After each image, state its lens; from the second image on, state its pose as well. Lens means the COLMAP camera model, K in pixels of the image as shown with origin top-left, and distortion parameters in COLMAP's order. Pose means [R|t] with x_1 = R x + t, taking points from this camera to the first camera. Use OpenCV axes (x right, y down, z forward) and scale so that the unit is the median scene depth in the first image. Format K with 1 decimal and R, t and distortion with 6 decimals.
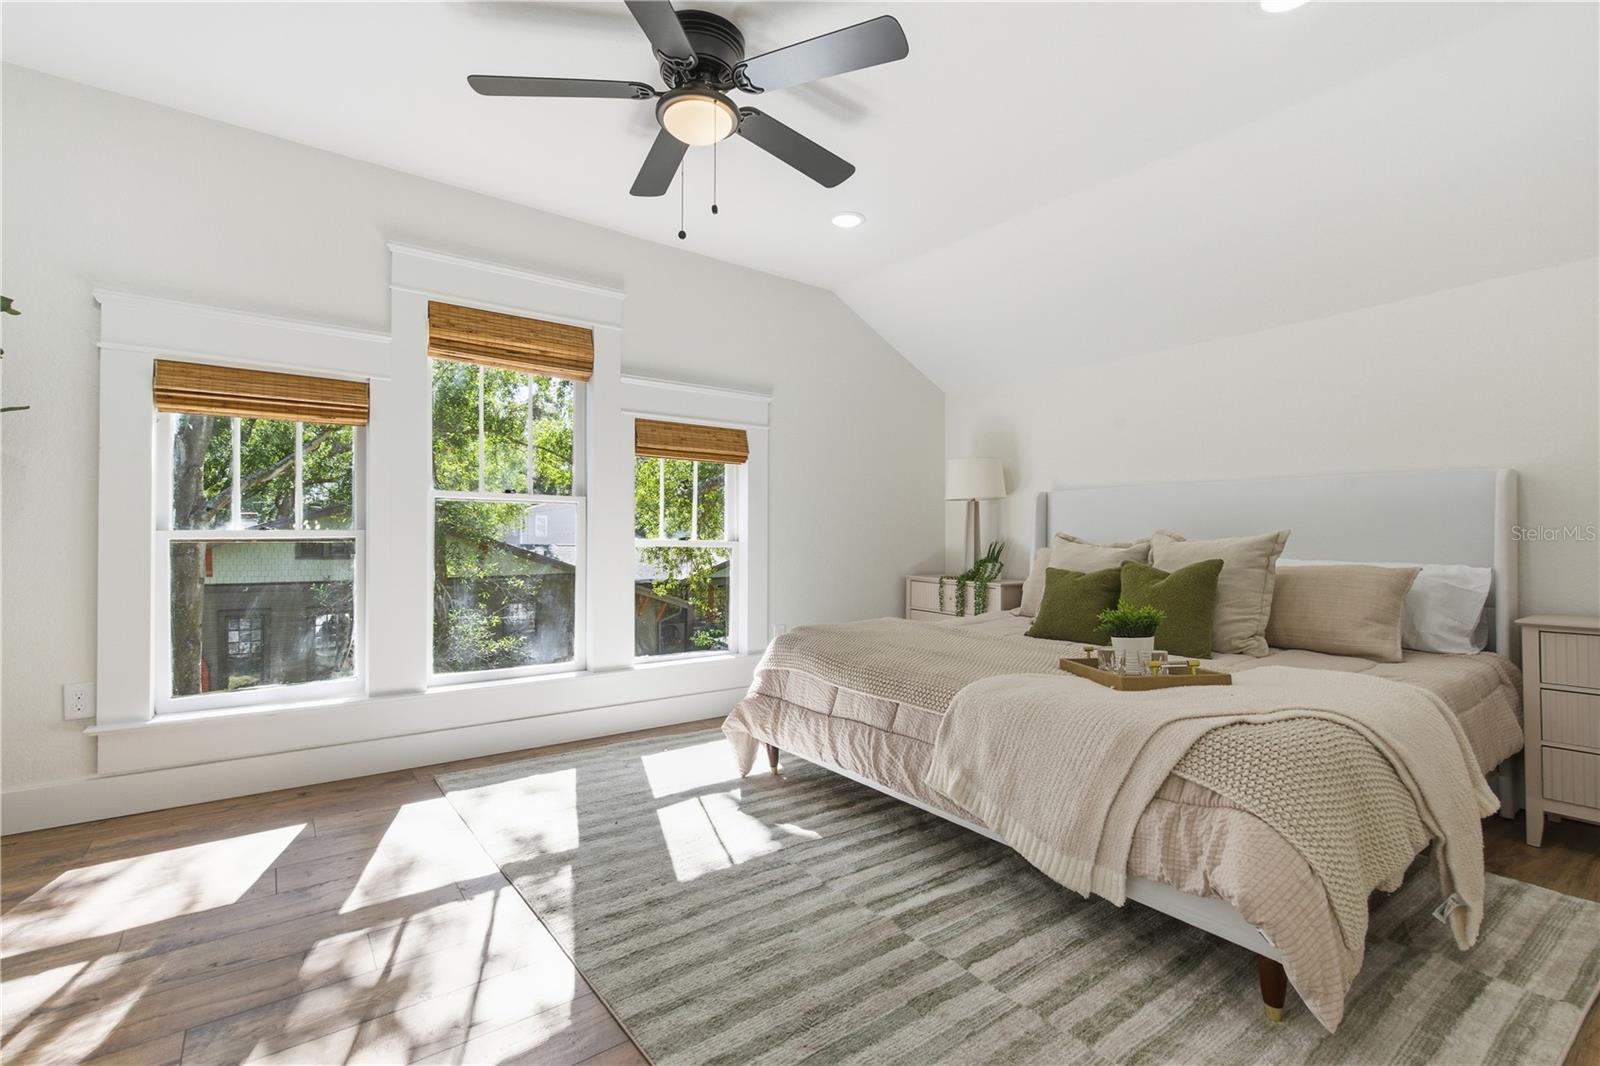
lens RADIAL K [[721.9, 0, 797.2], [0, 721.9, 530.4], [0, 0, 1]] dist [-0.000340, -0.000857]
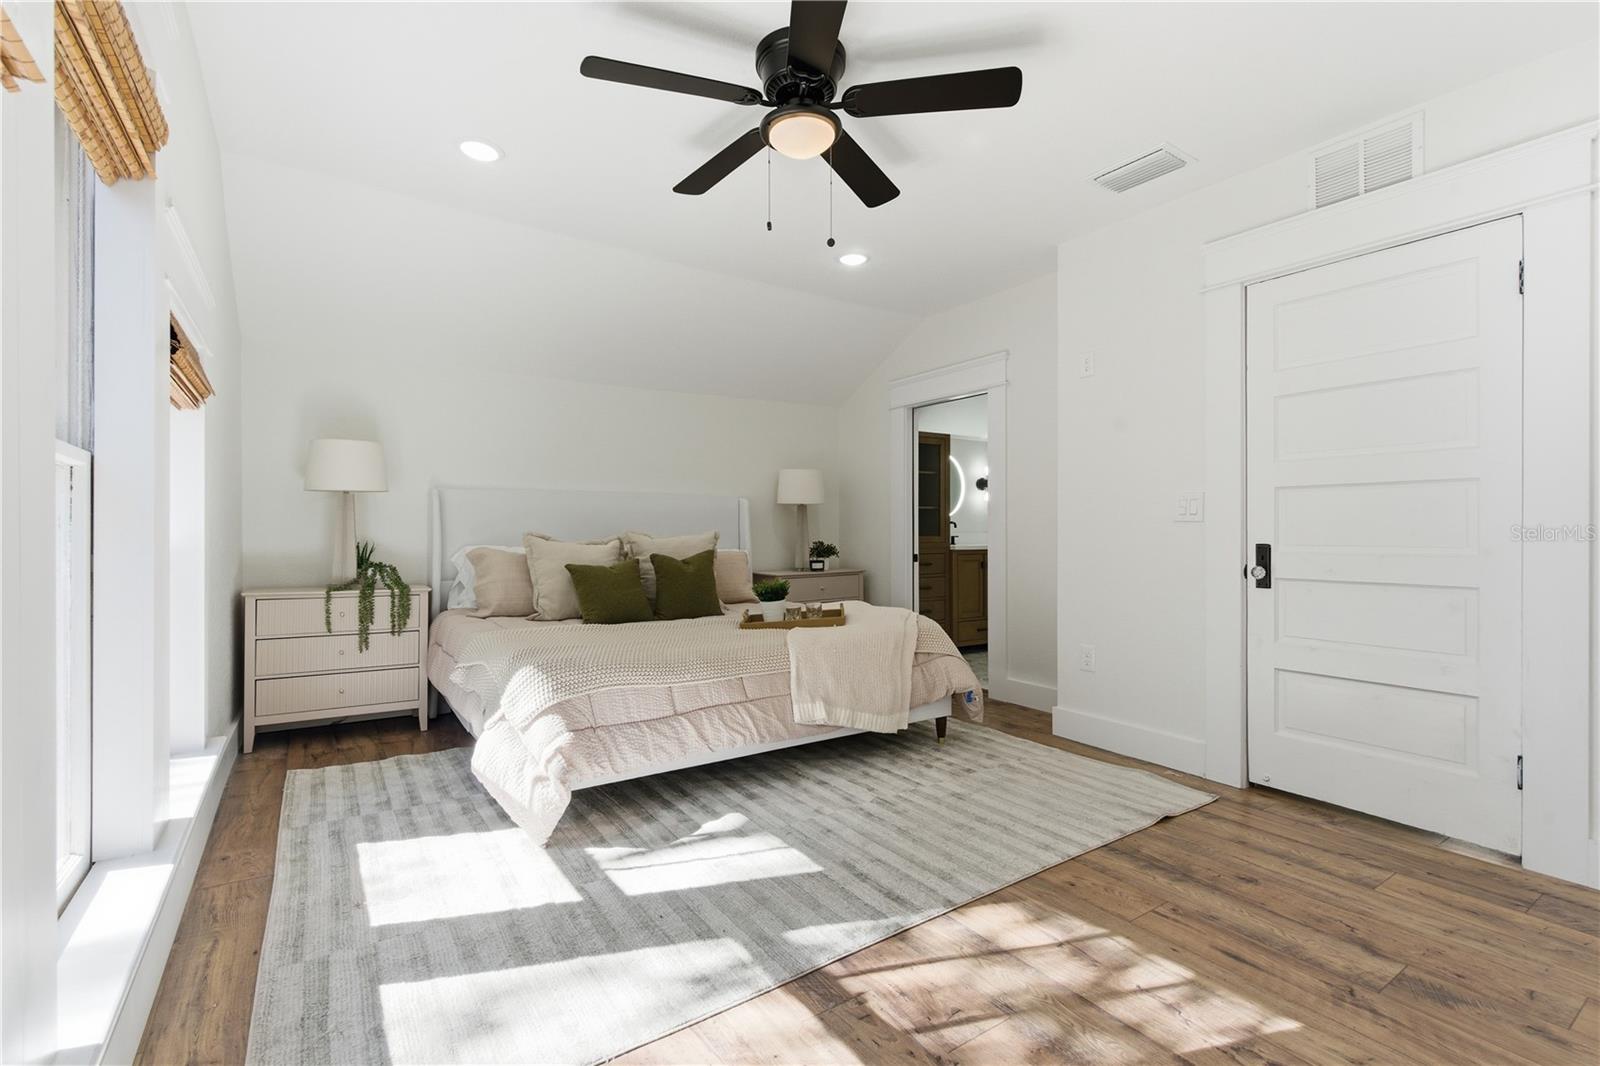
lens RADIAL K [[691.2, 0, 781.2], [0, 691.2, 536.6], [0, 0, 1]] dist [0.000592, -0.000033]
pose [[0.040161, 0.004769, 0.999182, -0.998571], [-0.010551, 0.999935, -0.004349, 0.005593], [-0.999138, -0.010368, 0.040208, 0.872937]]
